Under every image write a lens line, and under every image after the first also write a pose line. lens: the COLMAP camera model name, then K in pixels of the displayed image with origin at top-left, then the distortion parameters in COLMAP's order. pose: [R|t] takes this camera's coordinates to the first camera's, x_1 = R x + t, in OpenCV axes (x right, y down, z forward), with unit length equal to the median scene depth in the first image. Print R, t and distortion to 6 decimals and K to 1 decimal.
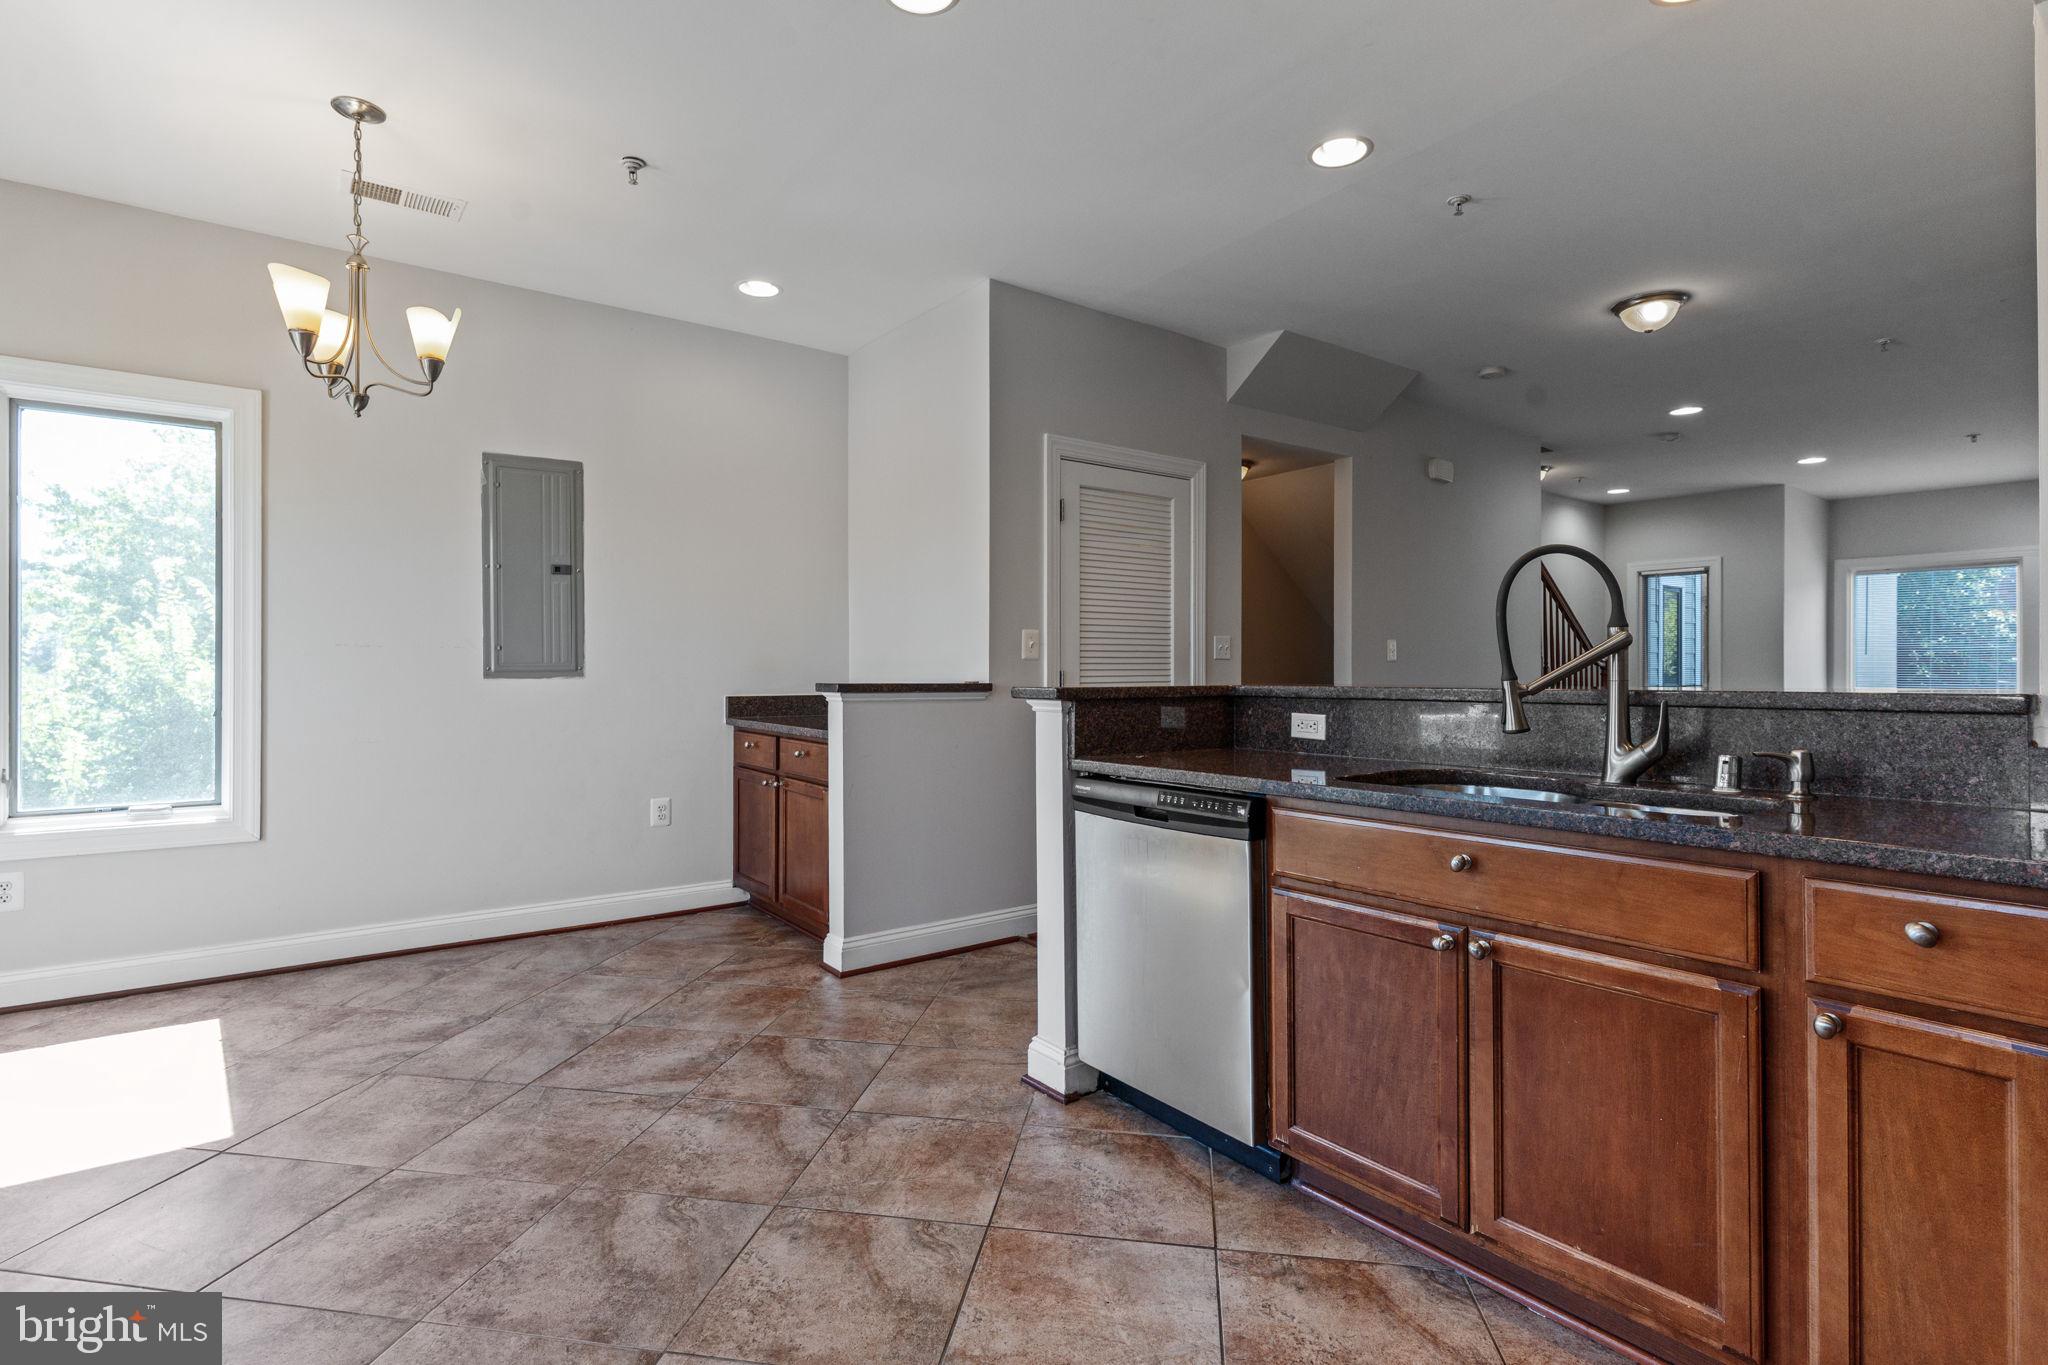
lens RADIAL K [[976.5, 0, 1021.3], [0, 976.5, 670.8], [0, 0, 1]] dist [0.001371, 0.000136]
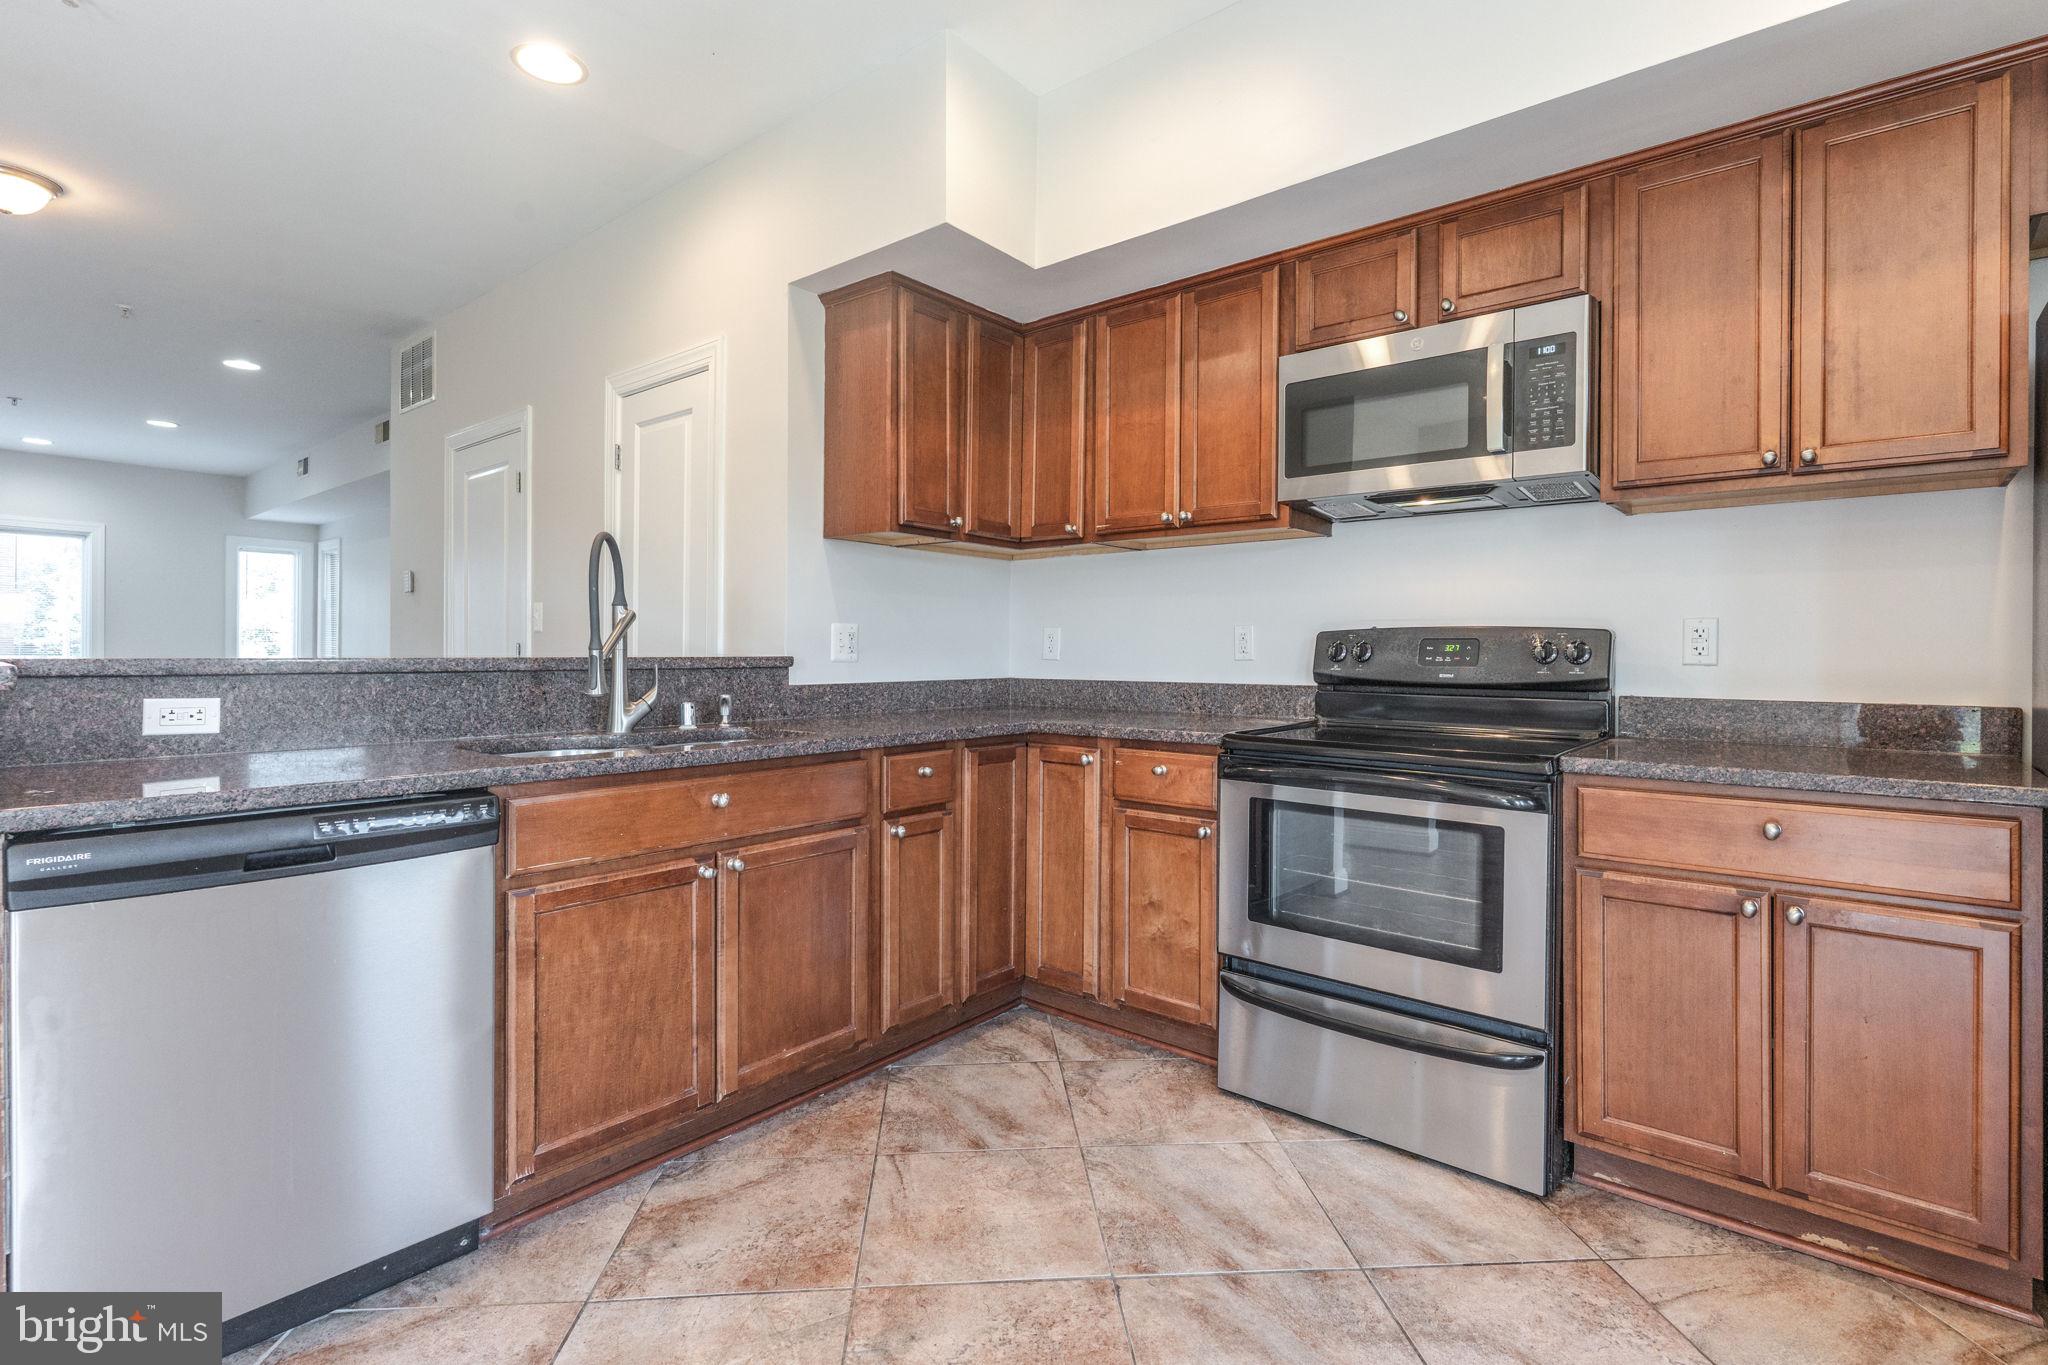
lens RADIAL K [[974.6, 0, 1025.7], [0, 974.6, 663.3], [0, 0, 1]] dist [-0.000027, 0.000431]
pose [[-0.228825, -0.015282, 0.973348, -0.704577], [-0.008948, 0.999868, 0.013595, 0.006267], [-0.973426, -0.005598, -0.228932, 0.793239]]
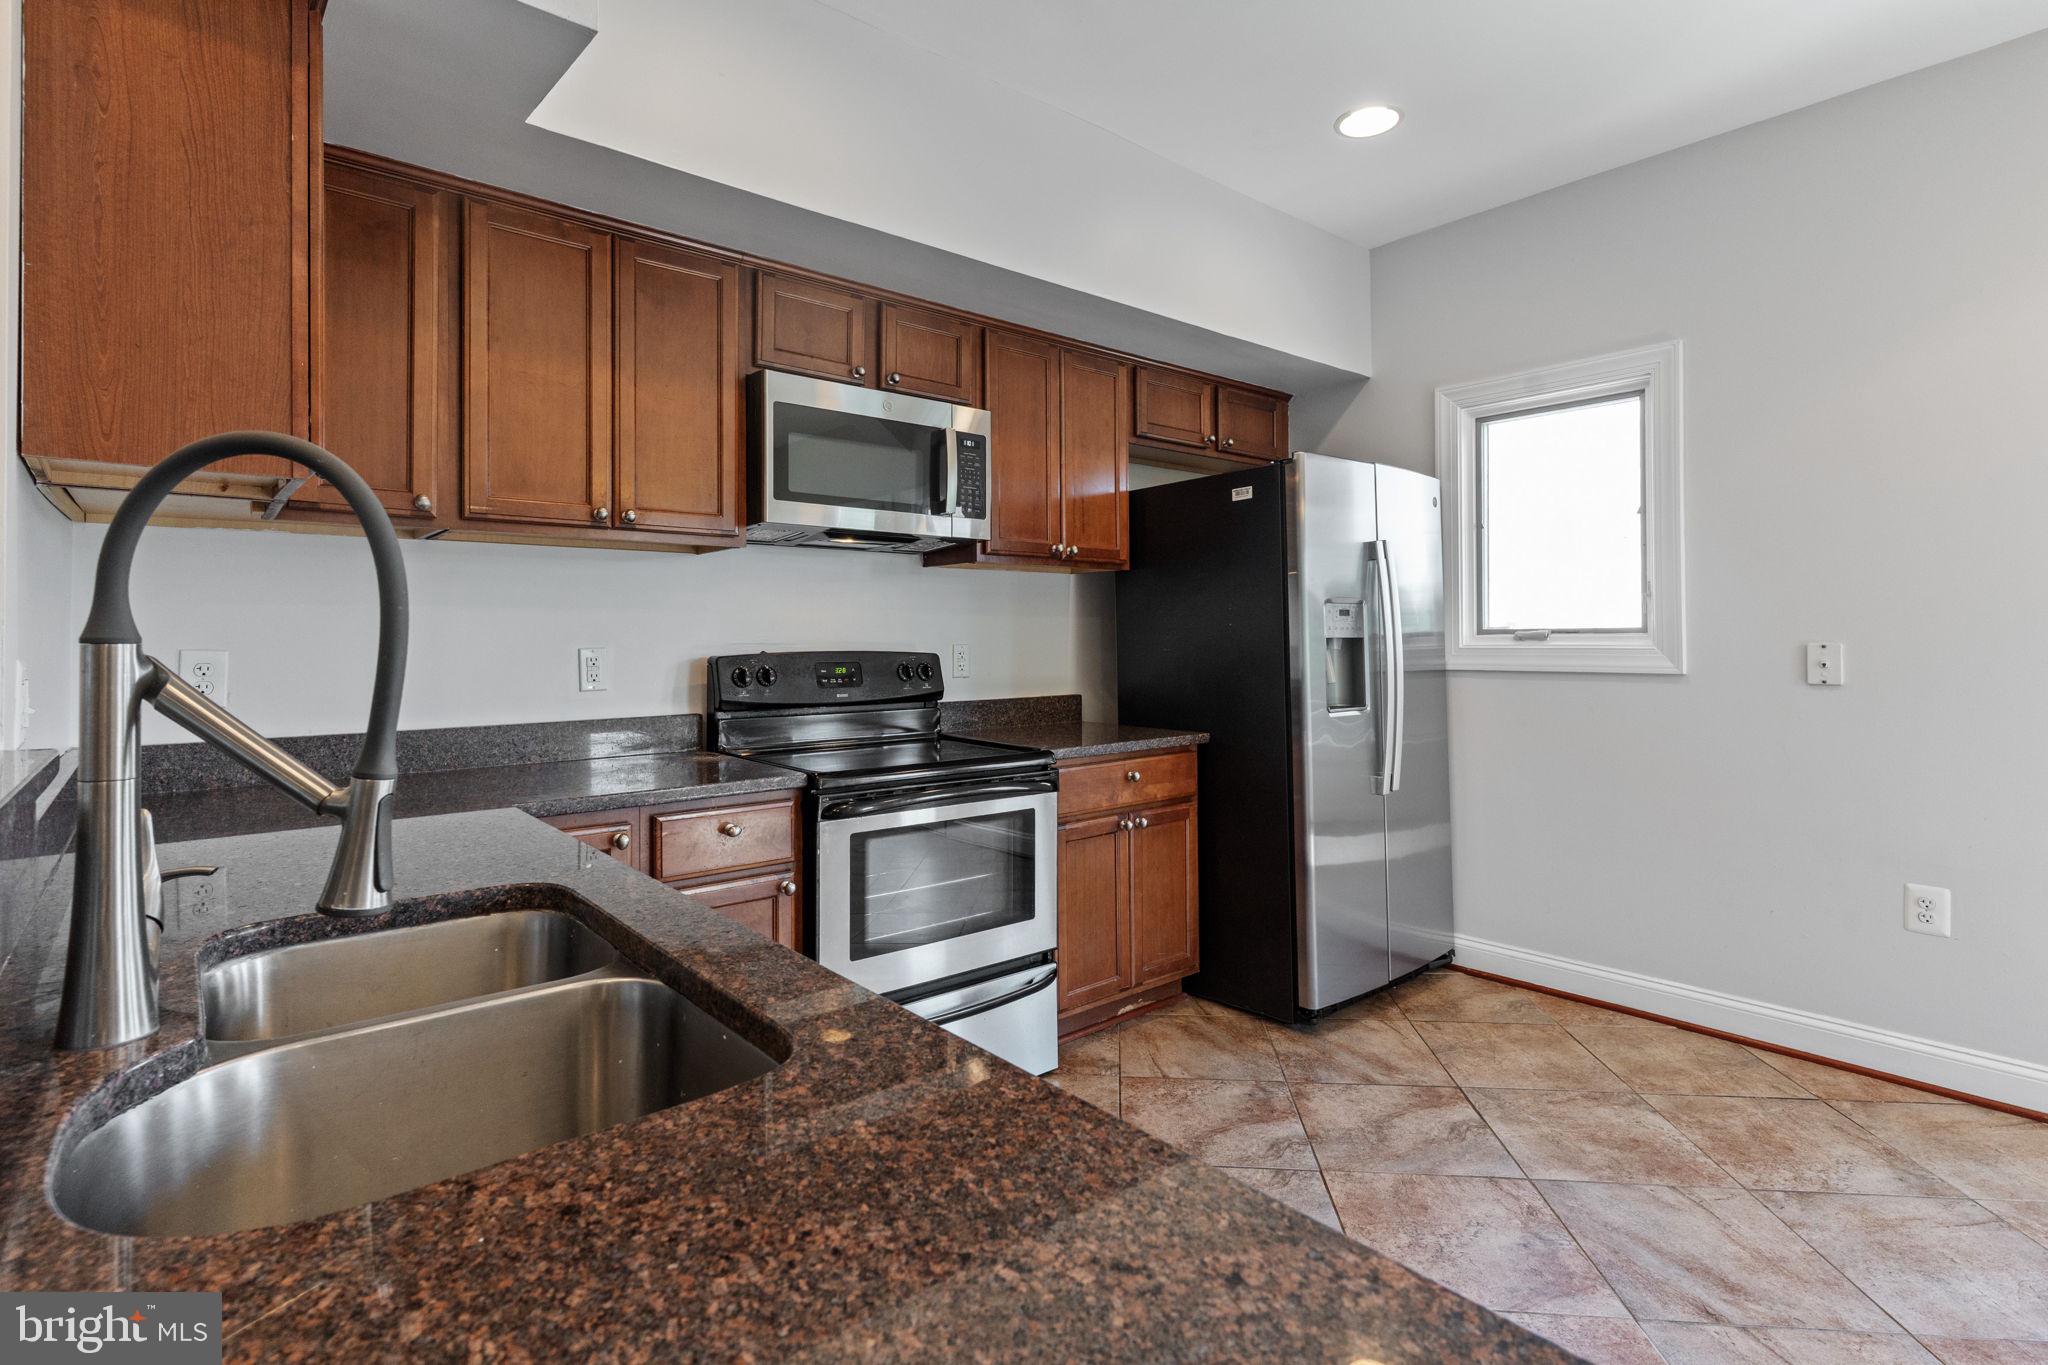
lens RADIAL K [[987.8, 0, 1022.6], [0, 987.8, 636.9], [0, 0, 1]] dist [0.000884, 0.000143]
pose [[-0.998158, 0.003526, -0.060569, 0.228868], [0.003872, 0.999977, -0.005603, -0.041729], [0.060547, -0.005827, -0.998148, 1.421294]]
